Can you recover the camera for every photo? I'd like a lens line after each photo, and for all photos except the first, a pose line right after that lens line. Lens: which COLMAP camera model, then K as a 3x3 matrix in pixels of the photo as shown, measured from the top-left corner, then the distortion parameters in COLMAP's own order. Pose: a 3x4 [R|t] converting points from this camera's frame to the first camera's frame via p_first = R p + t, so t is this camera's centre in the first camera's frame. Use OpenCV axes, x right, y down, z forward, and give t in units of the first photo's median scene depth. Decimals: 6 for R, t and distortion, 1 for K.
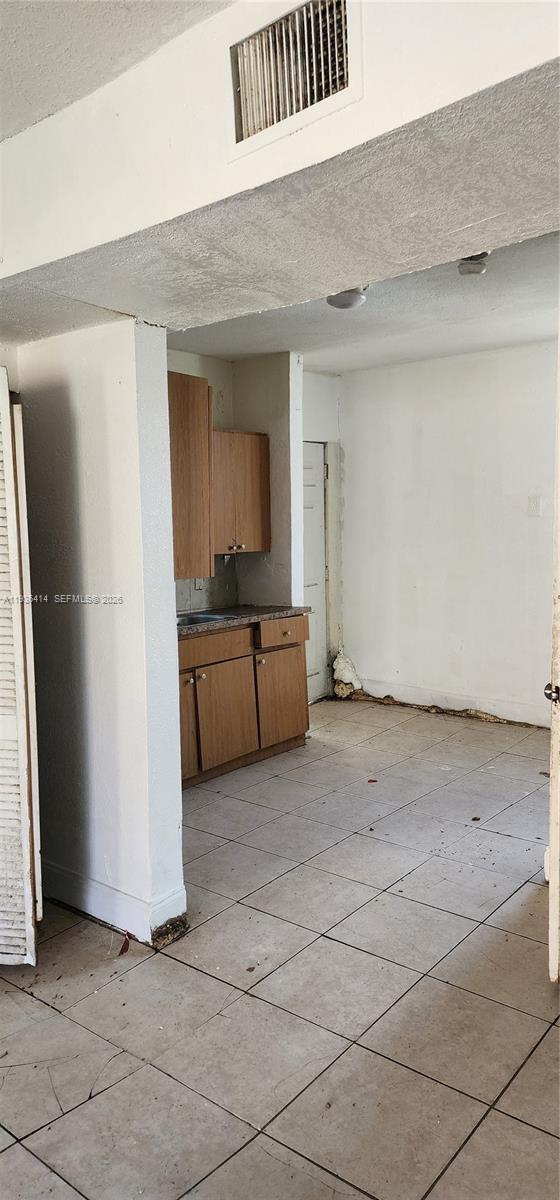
lens RADIAL K [[788.2, 0, 274.9], [0, 788.2, 597.4], [0, 0, 1]] dist [0.058221, -0.050191]
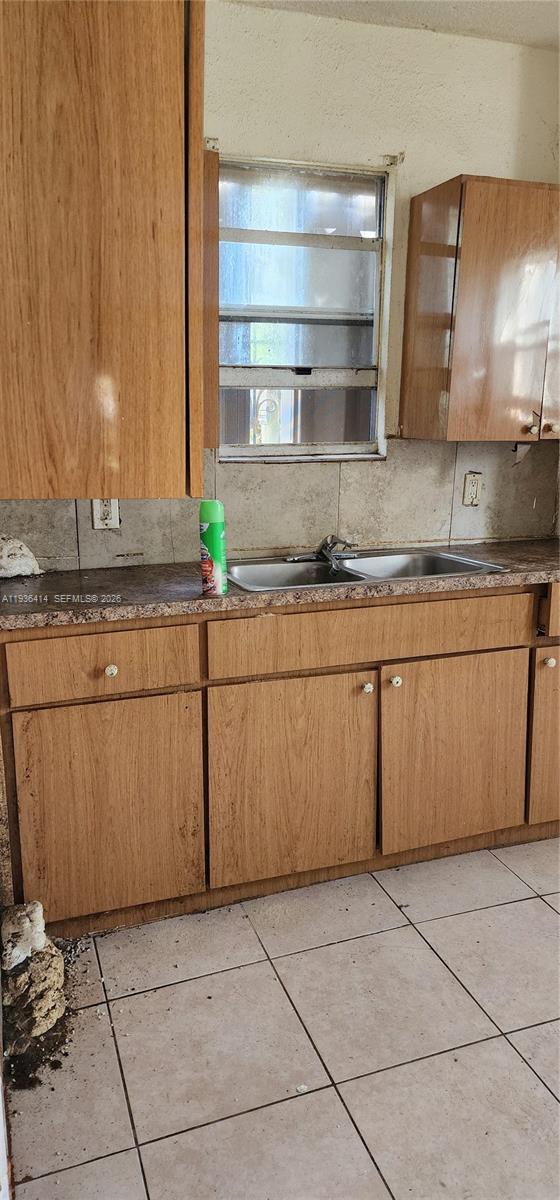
lens RADIAL K [[788.2, 0, 273.2], [0, 788.2, 588.8], [0, 0, 1]] dist [0.058221, -0.050191]
pose [[0.850281, 0.138119, -0.507883, 0.085357], [-0.072080, 0.986420, 0.147584, -0.026624], [0.521370, -0.088879, 0.848689, 0.491678]]
